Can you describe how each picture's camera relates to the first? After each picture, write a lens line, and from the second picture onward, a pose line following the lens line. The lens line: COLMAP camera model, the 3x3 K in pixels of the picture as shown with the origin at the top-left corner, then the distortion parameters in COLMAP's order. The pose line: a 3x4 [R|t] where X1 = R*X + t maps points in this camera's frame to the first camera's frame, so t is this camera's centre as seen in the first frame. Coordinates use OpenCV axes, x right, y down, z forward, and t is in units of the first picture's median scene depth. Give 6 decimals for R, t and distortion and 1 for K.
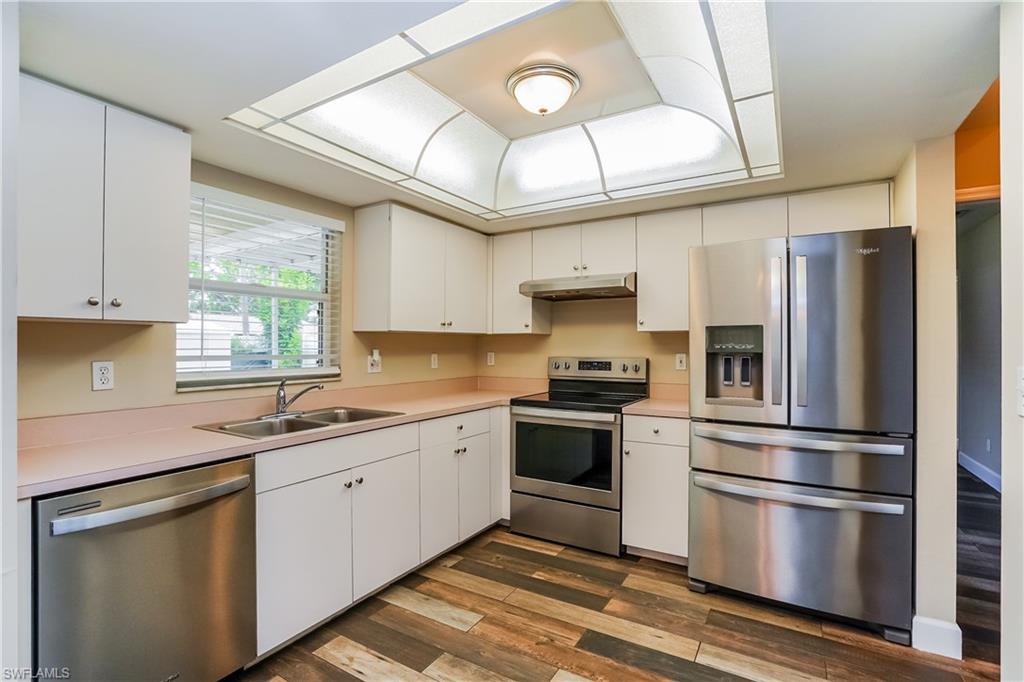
lens RADIAL K [[472.4, 0, 511.3], [0, 472.4, 348.6], [0, 0, 1]] dist [-0.030303, 0.016396]
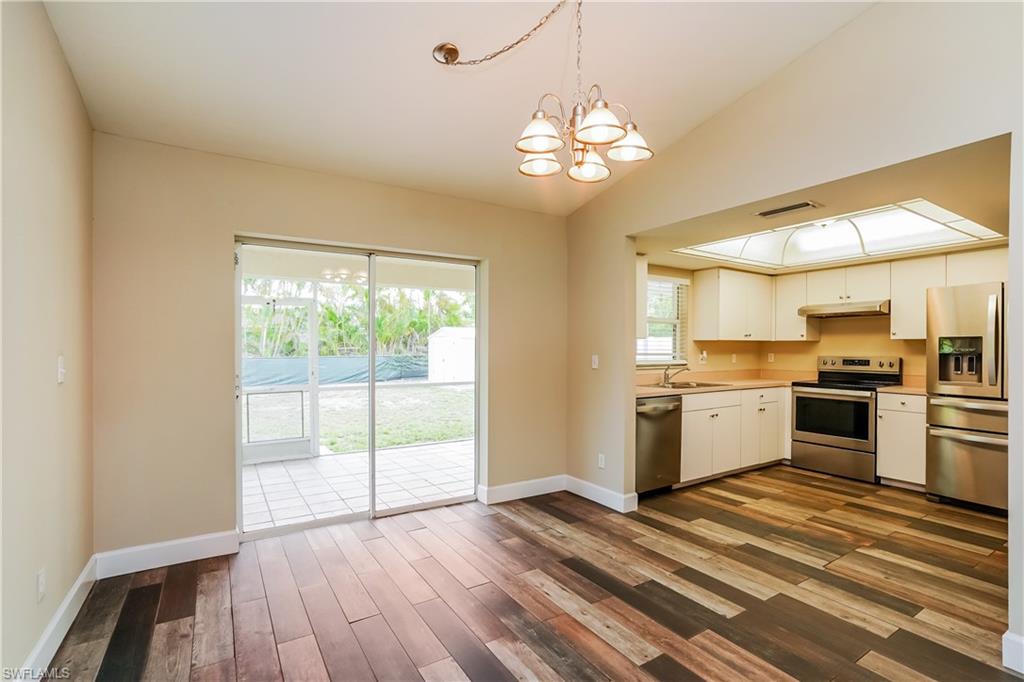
lens RADIAL K [[472.4, 0, 511.3], [0, 472.4, 348.6], [0, 0, 1]] dist [-0.030303, 0.016396]
pose [[0.893889, 0.003013, -0.448277, -0.153923], [-0.004705, 0.999985, -0.002660, 0.002636], [0.448263, 0.004487, 0.893891, -0.914966]]
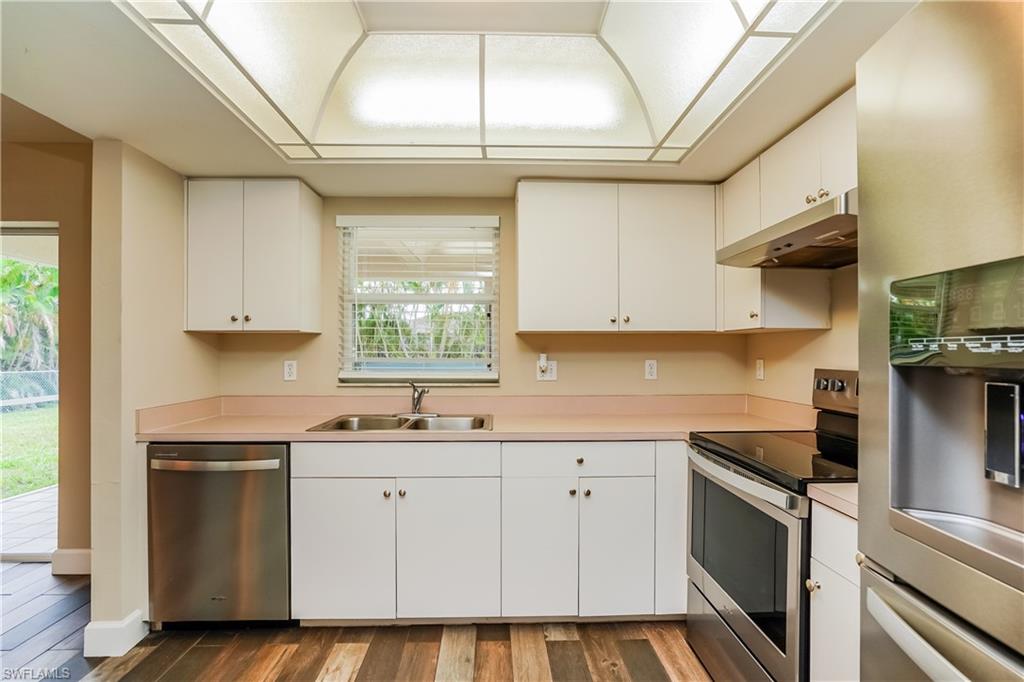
lens RADIAL K [[478.0, 0, 512.3], [0, 478.0, 352.3], [0, 0, 1]] dist [-0.031857, 0.000385]
pose [[0.553838, 0.003060, -0.832619, 0.436850], [-0.005307, 0.999986, 0.000145, -0.000121], [0.832608, 0.004338, 0.553846, 0.490887]]
